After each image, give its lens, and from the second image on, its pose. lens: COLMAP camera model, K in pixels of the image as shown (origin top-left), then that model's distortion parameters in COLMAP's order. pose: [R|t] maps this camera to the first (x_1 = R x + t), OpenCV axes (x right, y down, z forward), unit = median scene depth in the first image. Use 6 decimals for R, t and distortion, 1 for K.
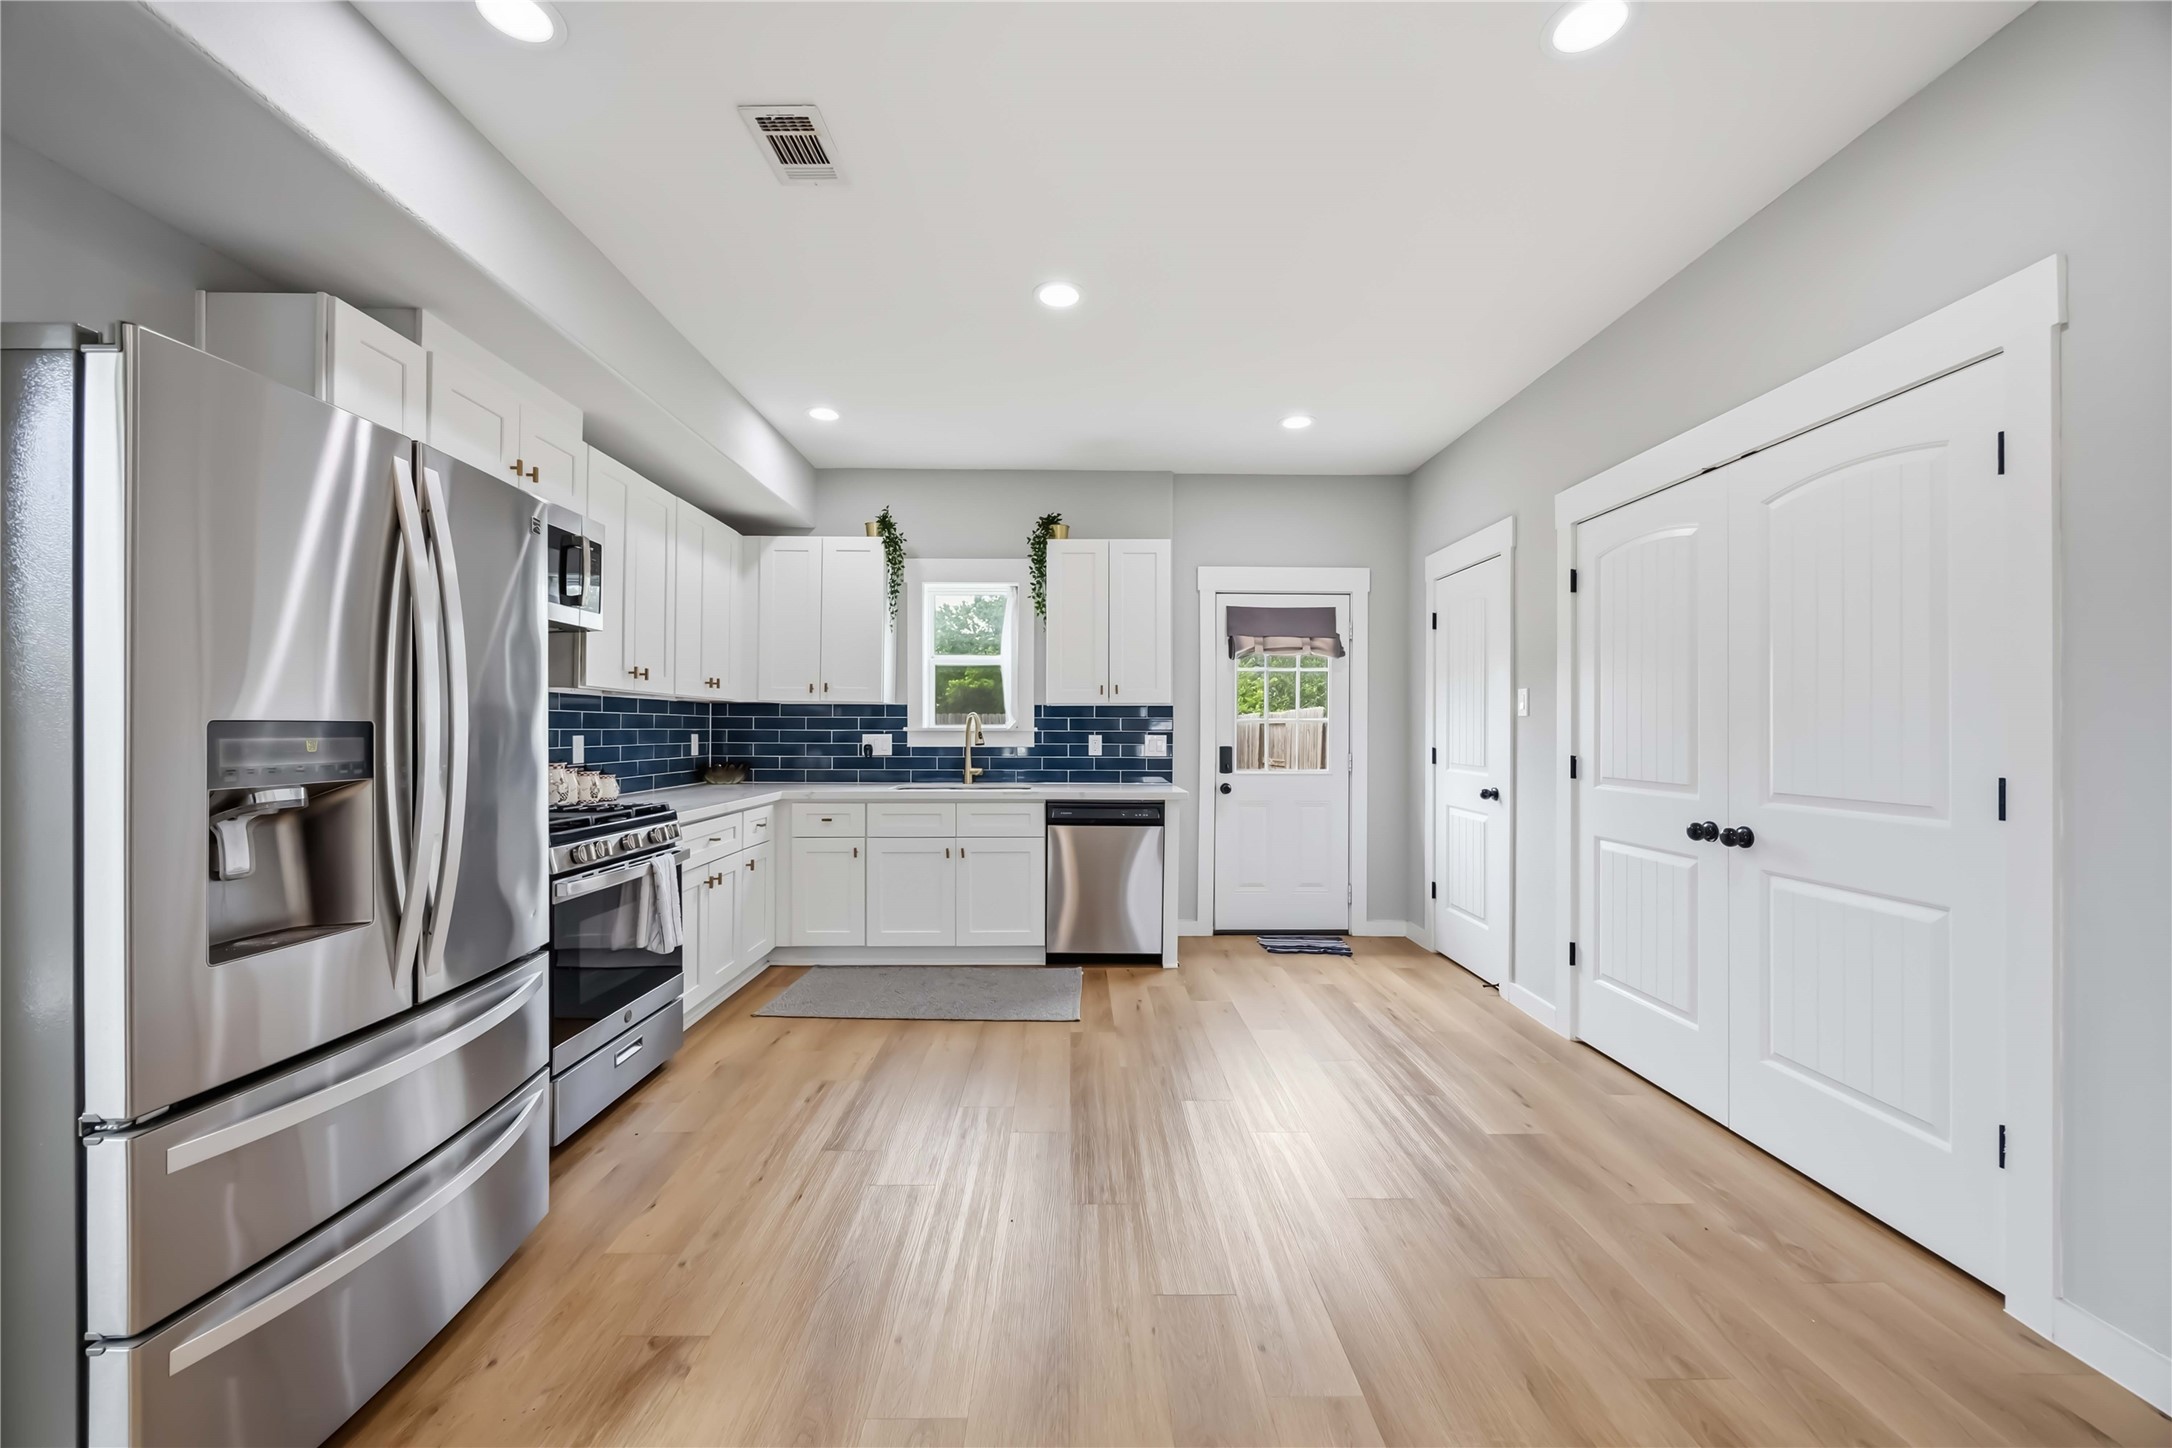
lens RADIAL K [[831.5, 0, 1075.7], [0, 831.5, 727.8], [0, 0, 1]] dist [-0.000197, -0.001846]
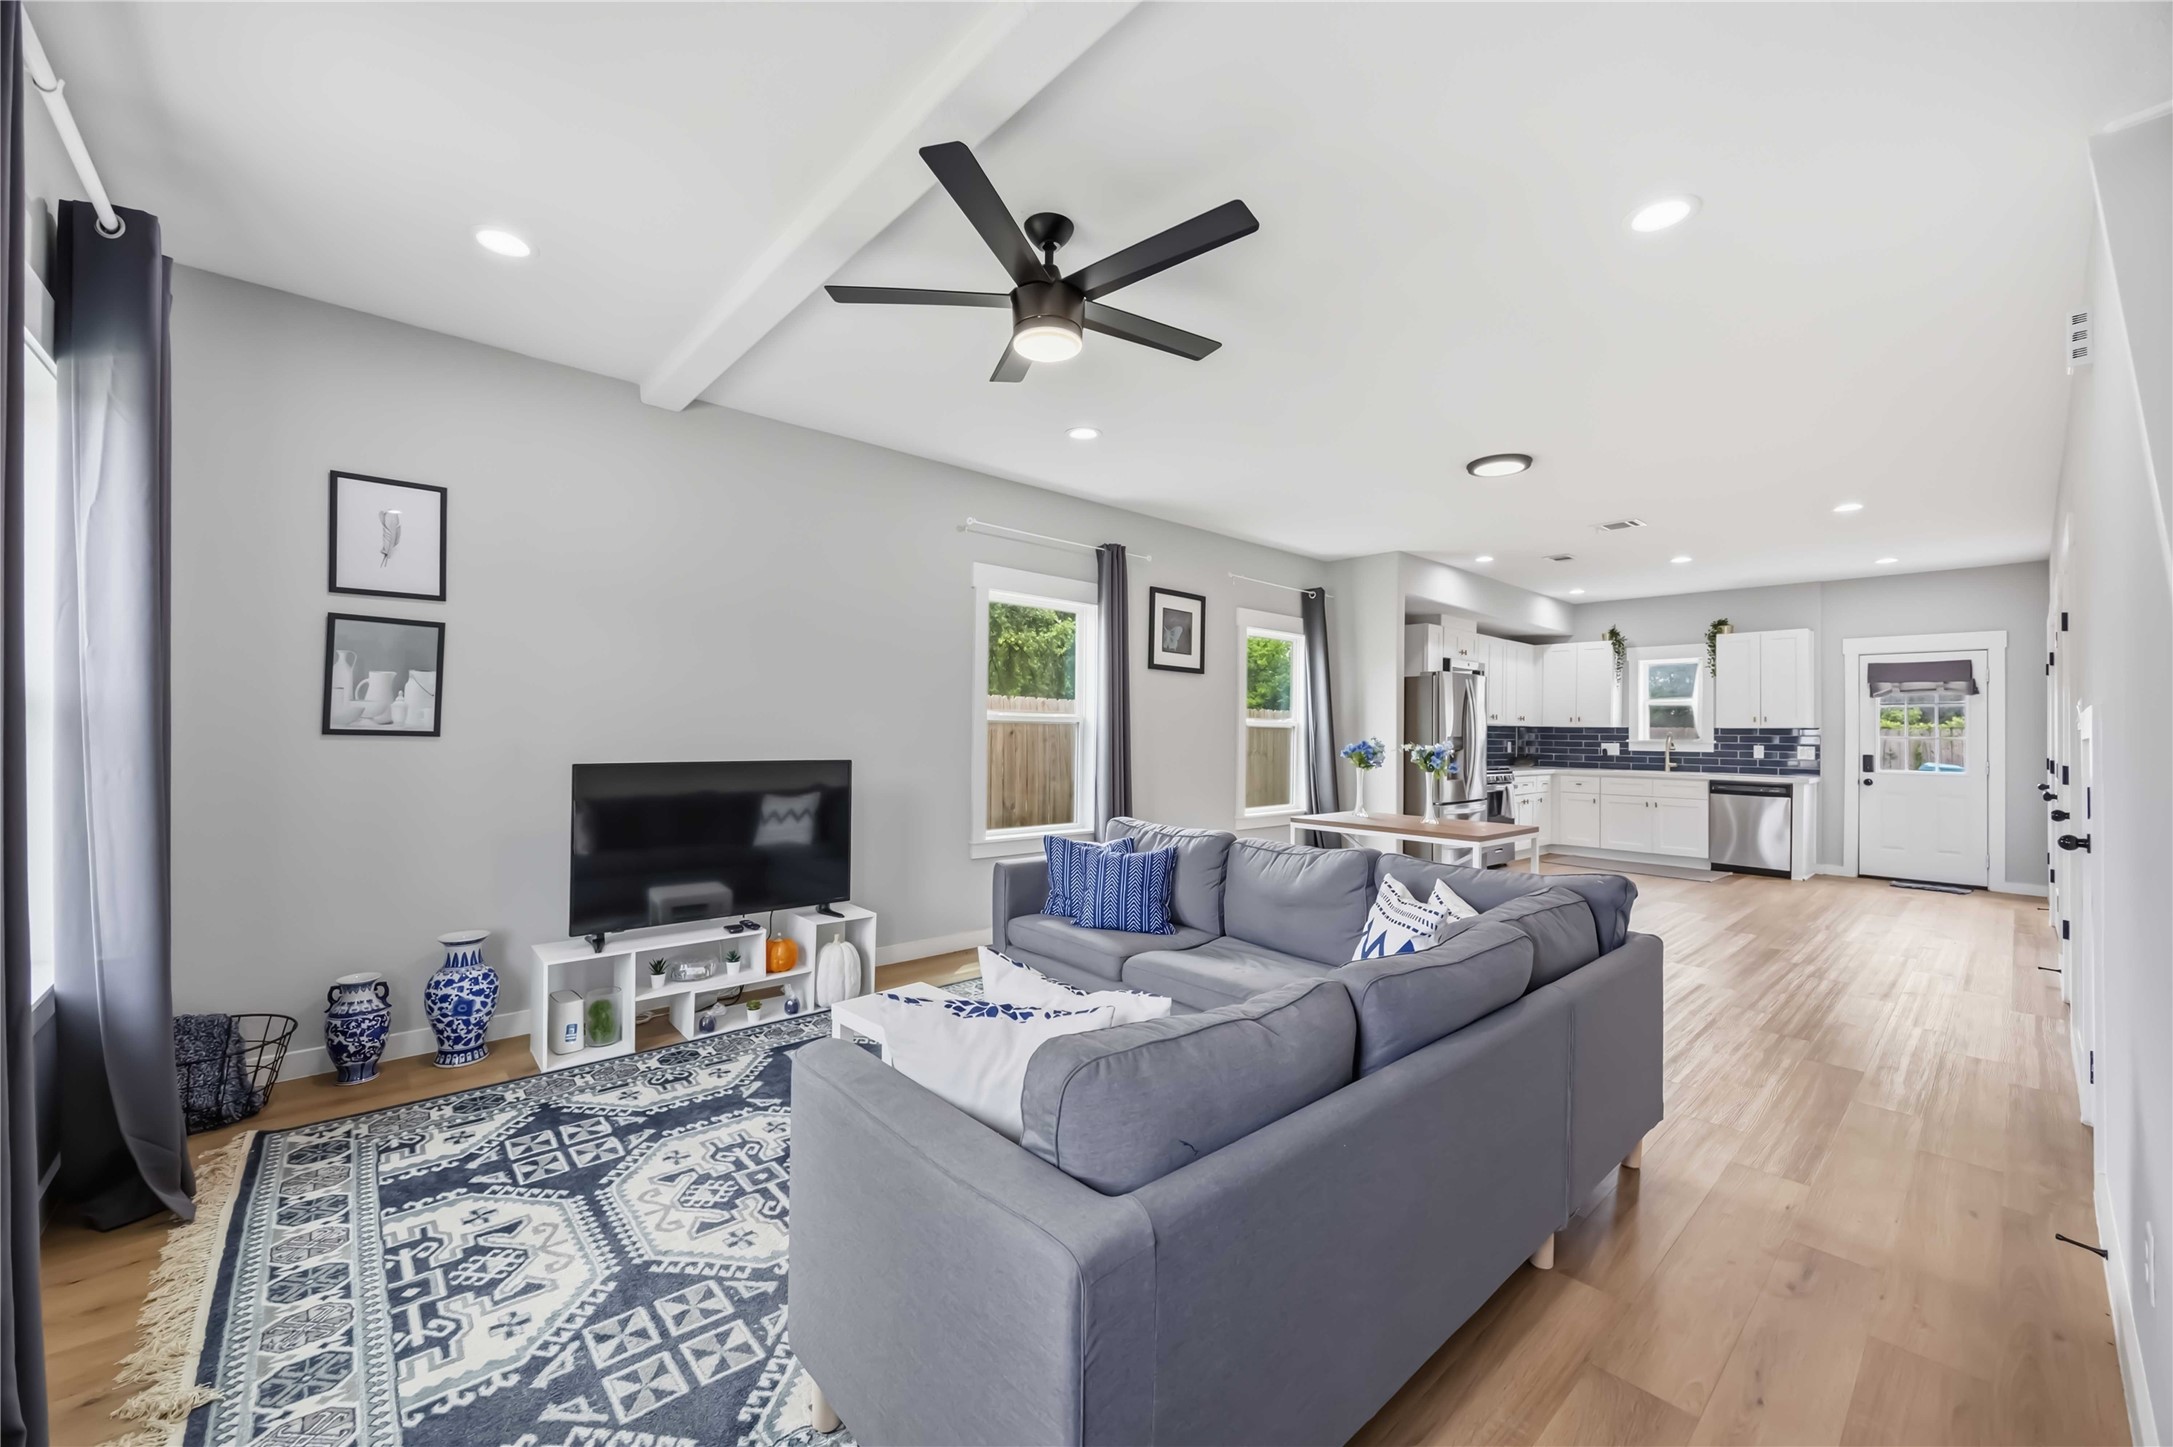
lens RADIAL K [[831.9, 0, 1085.0], [0, 831.9, 720.6], [0, 0, 1]] dist [-0.000197, -0.001846]
pose [[0.657150, -0.004927, -0.753743, 0.409759], [-0.011484, 0.999797, -0.016548, 0.001218], [0.753672, 0.019531, 0.656960, -1.162609]]
